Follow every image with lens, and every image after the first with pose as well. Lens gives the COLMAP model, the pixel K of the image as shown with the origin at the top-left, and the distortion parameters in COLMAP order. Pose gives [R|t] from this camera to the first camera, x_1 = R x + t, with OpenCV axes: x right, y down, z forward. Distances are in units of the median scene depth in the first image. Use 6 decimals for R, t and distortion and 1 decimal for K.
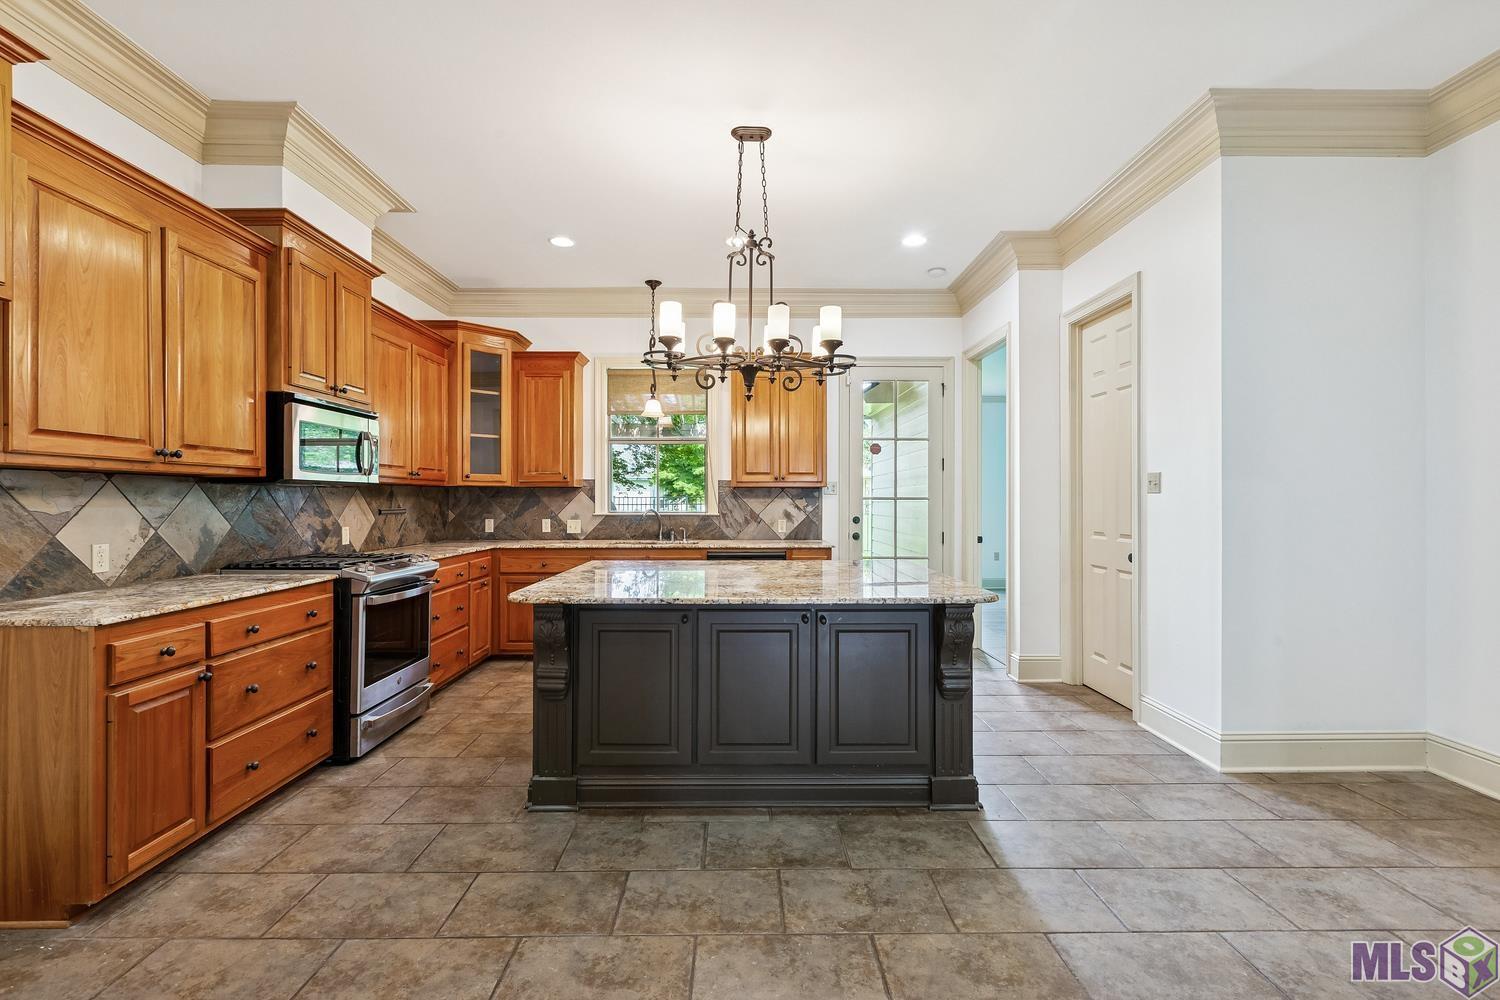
lens RADIAL K [[671.3, 0, 747.5], [0, 671.3, 492.0], [0, 0, 1]] dist [-0.001040, 0.000021]
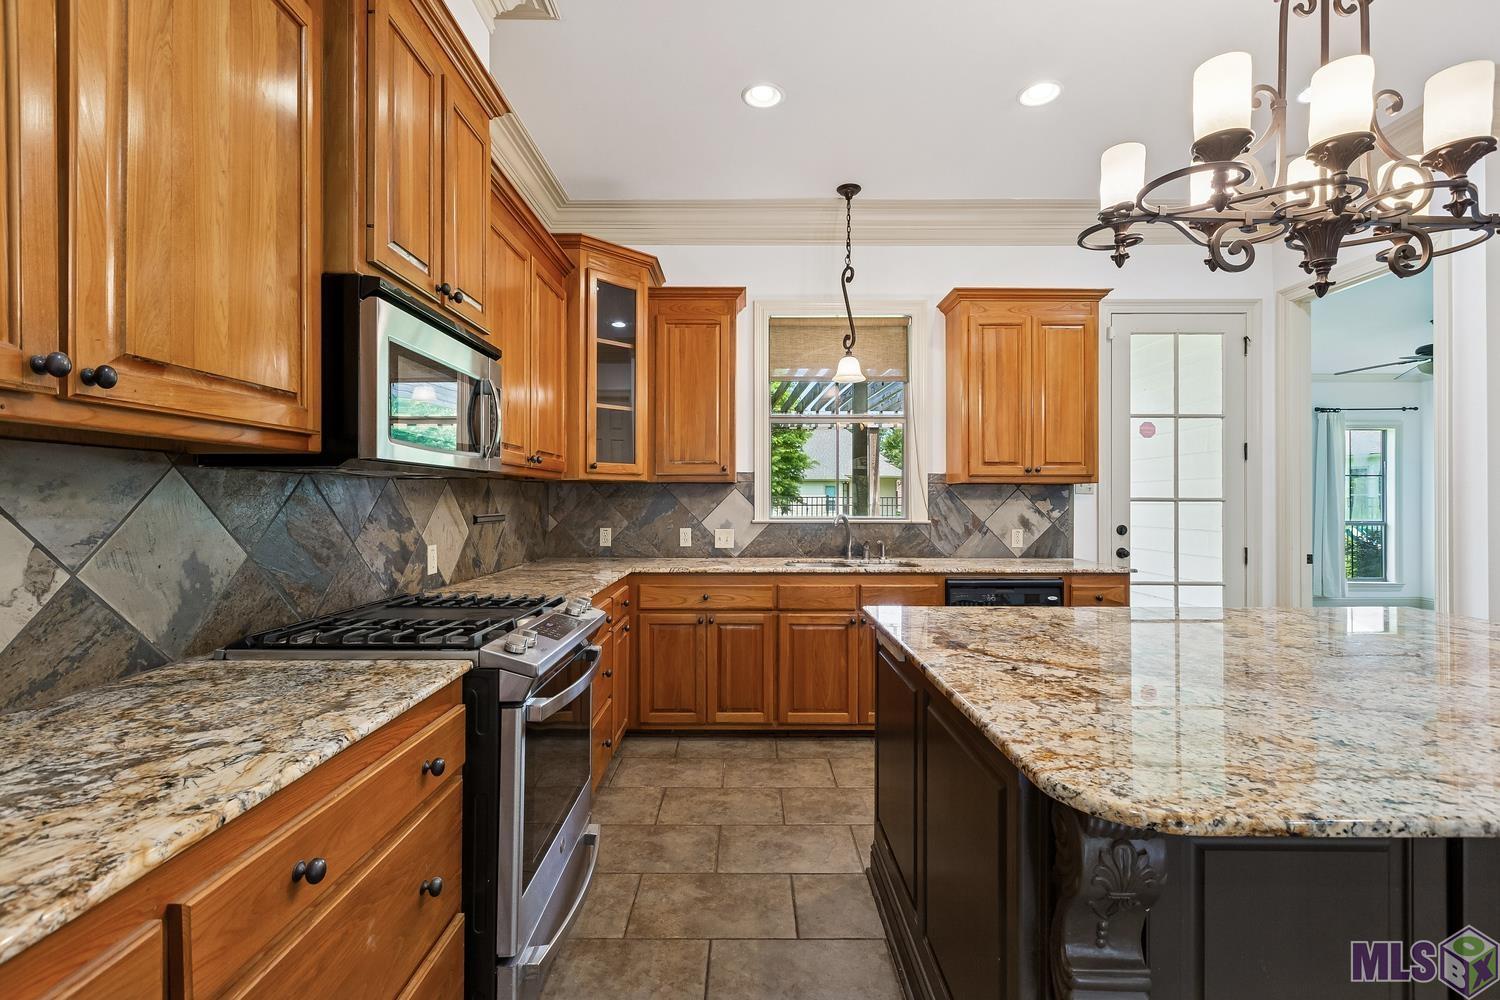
lens RADIAL K [[671.3, 0, 747.5], [0, 671.3, 492.0], [0, 0, 1]] dist [-0.001040, 0.000021]
pose [[0.999907, 0.001470, -0.013562, -0.262282], [-0.001477, 0.999999, -0.000499, 0.002987], [0.013561, 0.000519, 0.999908, 0.339497]]
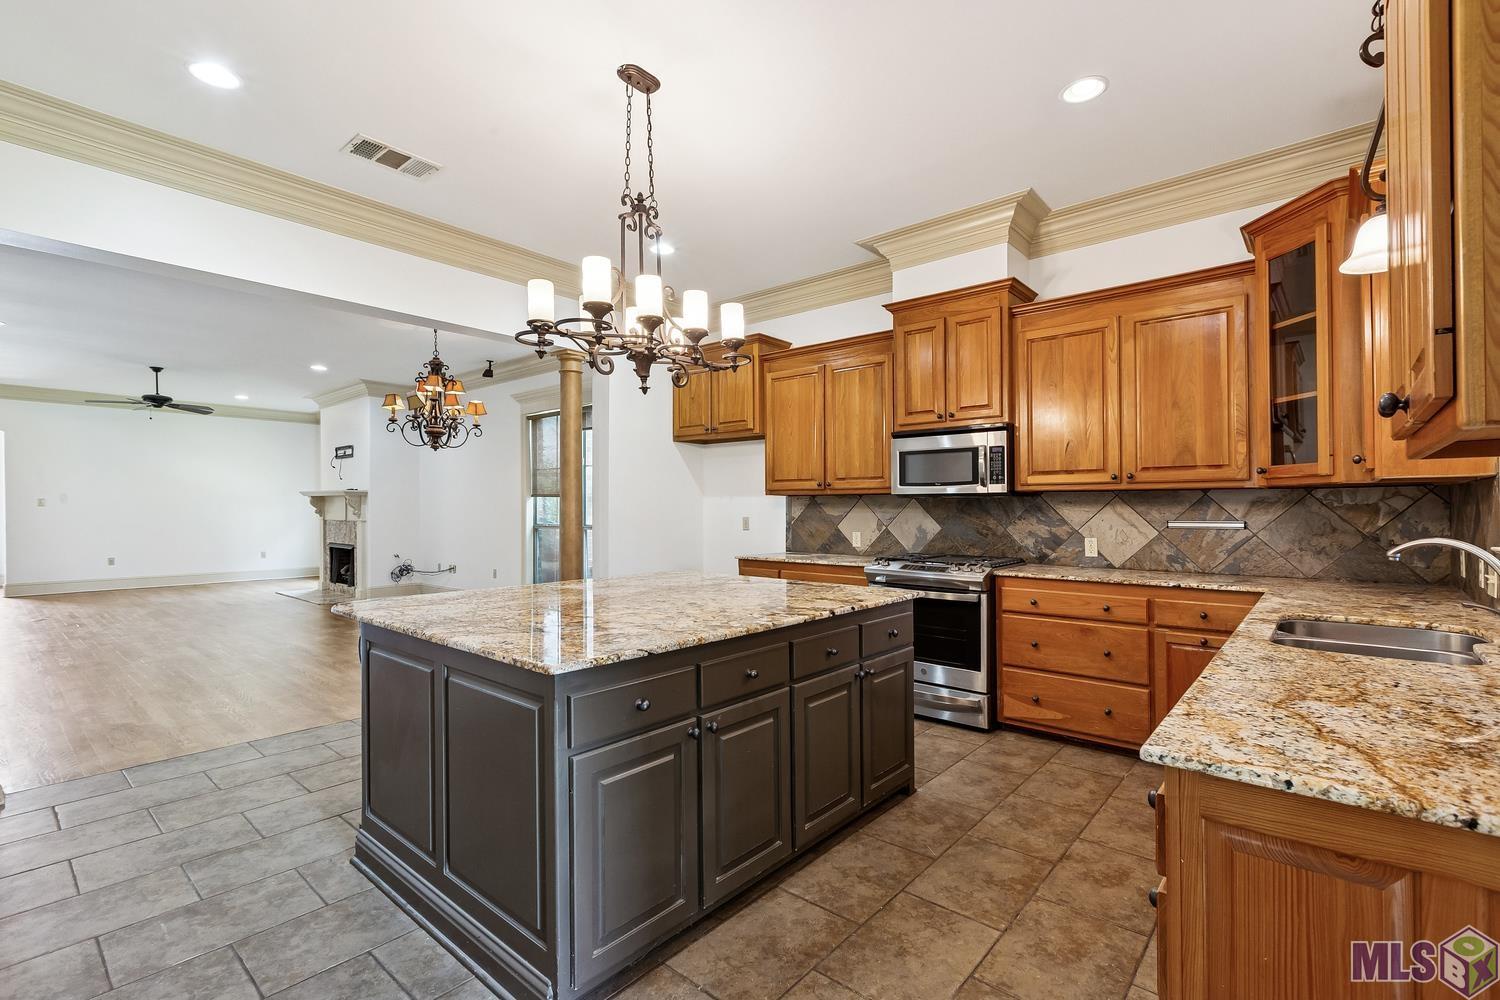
lens RADIAL K [[683.9, 0, 747.7], [0, 683.9, 513.2], [0, 0, 1]] dist [0.008658, 0.000060]
pose [[-0.665472, 0.005104, -0.746405, 0.373527], [0.009305, 0.999956, -0.001458, 0.012492], [0.746365, -0.007915, -0.665490, 1.102520]]
